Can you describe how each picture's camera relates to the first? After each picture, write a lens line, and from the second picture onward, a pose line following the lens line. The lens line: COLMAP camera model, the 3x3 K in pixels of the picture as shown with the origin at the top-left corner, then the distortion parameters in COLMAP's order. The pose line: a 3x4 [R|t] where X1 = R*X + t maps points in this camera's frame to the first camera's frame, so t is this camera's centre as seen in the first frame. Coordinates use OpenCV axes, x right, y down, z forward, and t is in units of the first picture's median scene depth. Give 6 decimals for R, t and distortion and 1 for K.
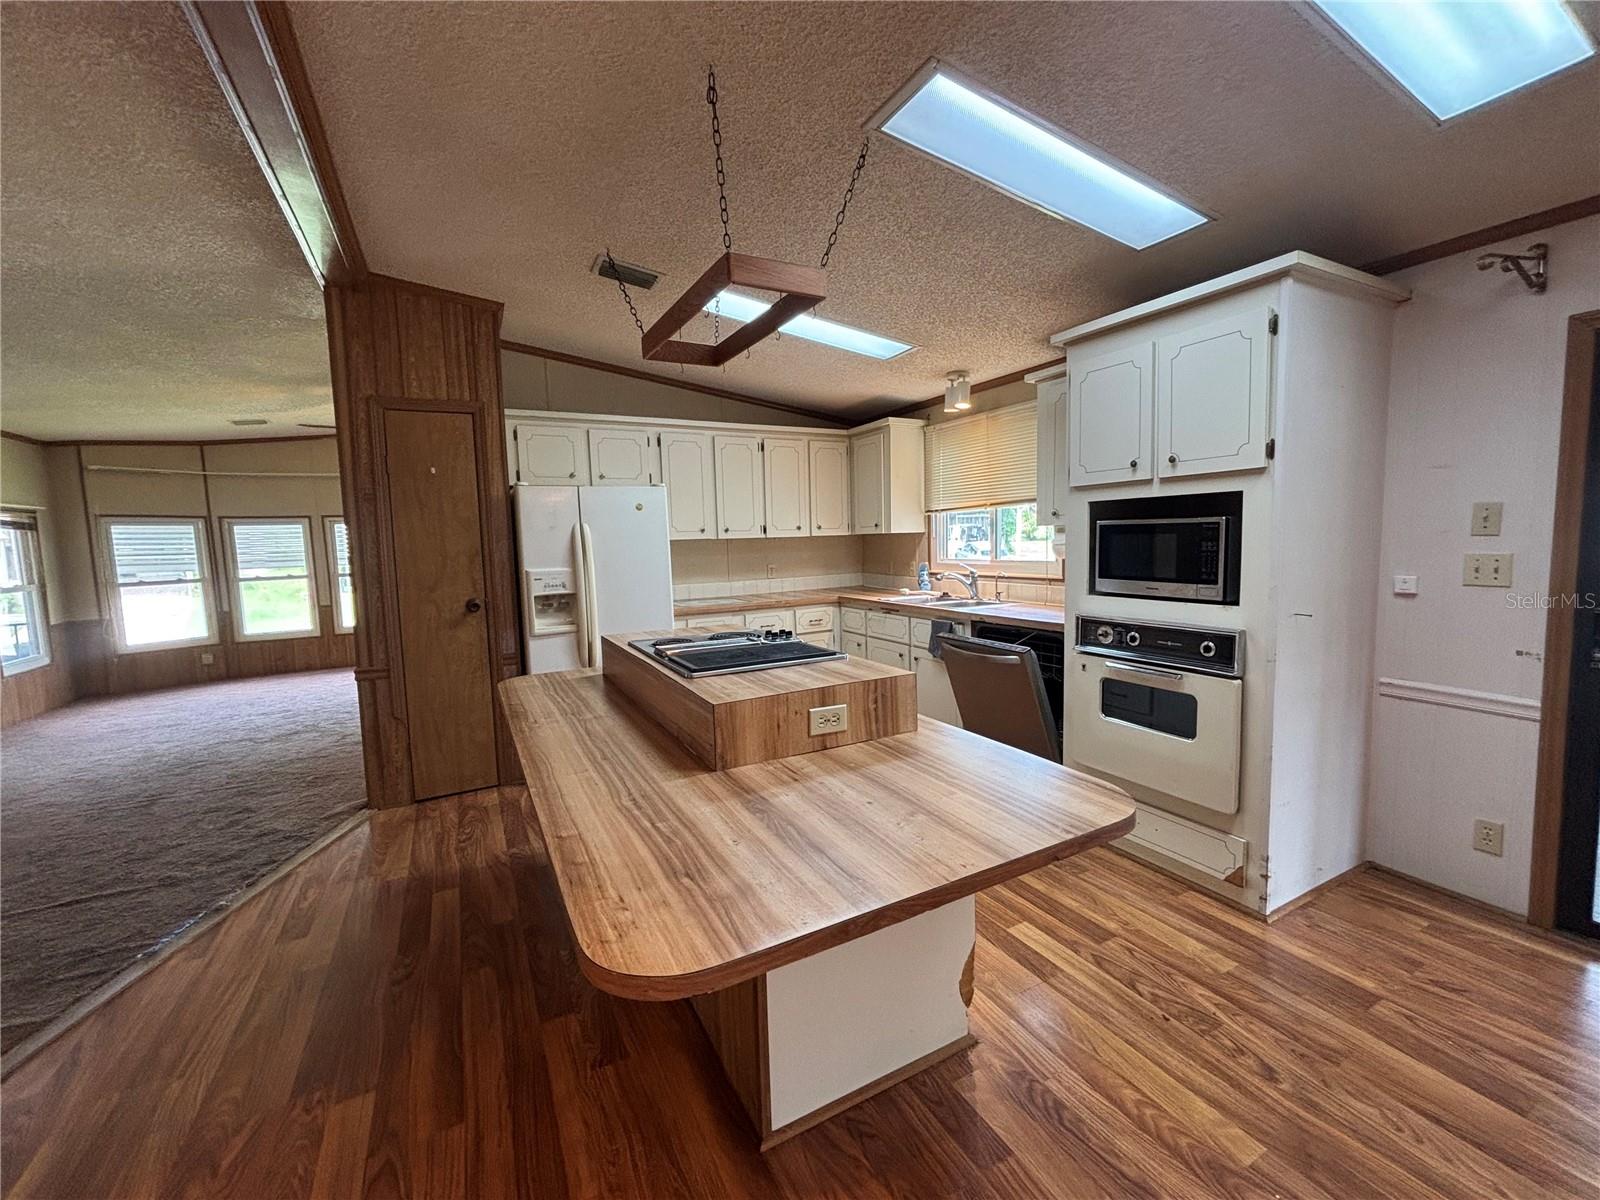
lens RADIAL K [[650.3, 0, 800.7], [0, 650.3, 590.9], [0, 0, 1]] dist [-0.000714, 0.002027]
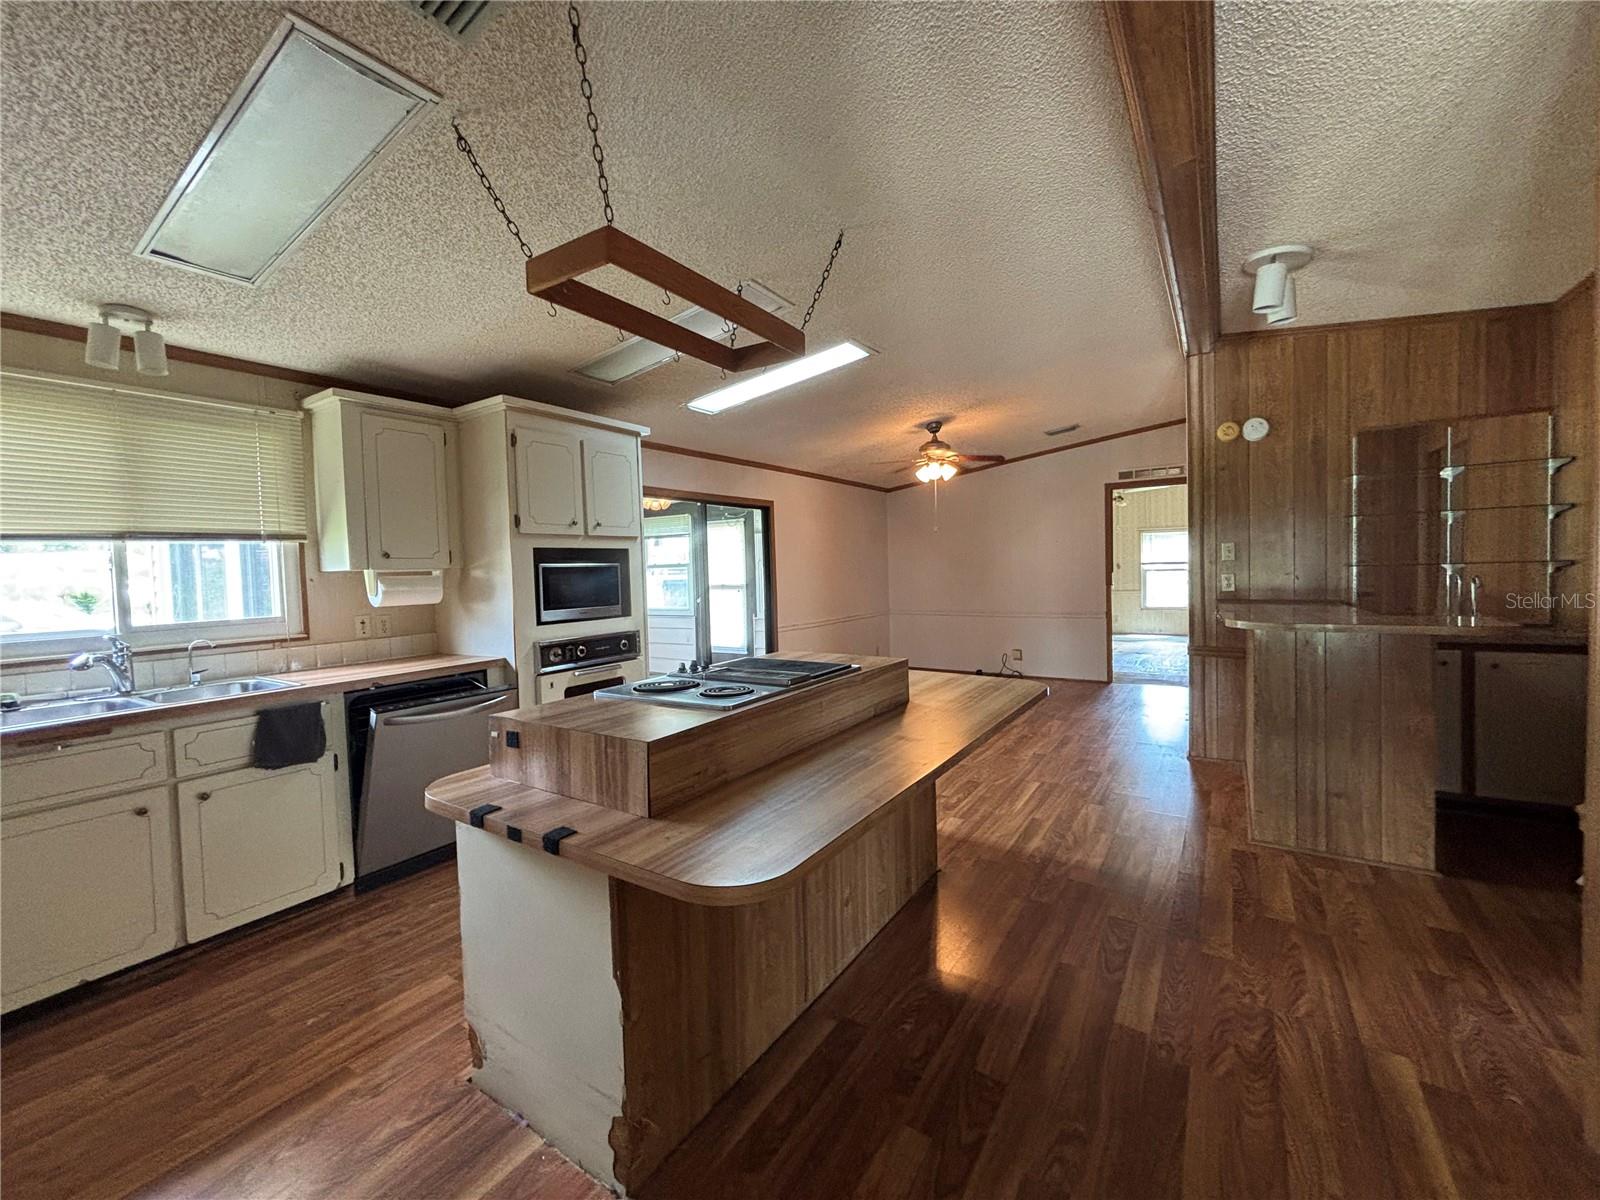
lens RADIAL K [[650.3, 0, 800.7], [0, 650.3, 590.9], [0, 0, 1]] dist [-0.000714, 0.002027]
pose [[-0.477585, 0.009567, 0.878534, -0.634963], [0.112093, 0.992432, 0.050129, -0.047918], [-0.871406, 0.122419, -0.475043, 0.875447]]
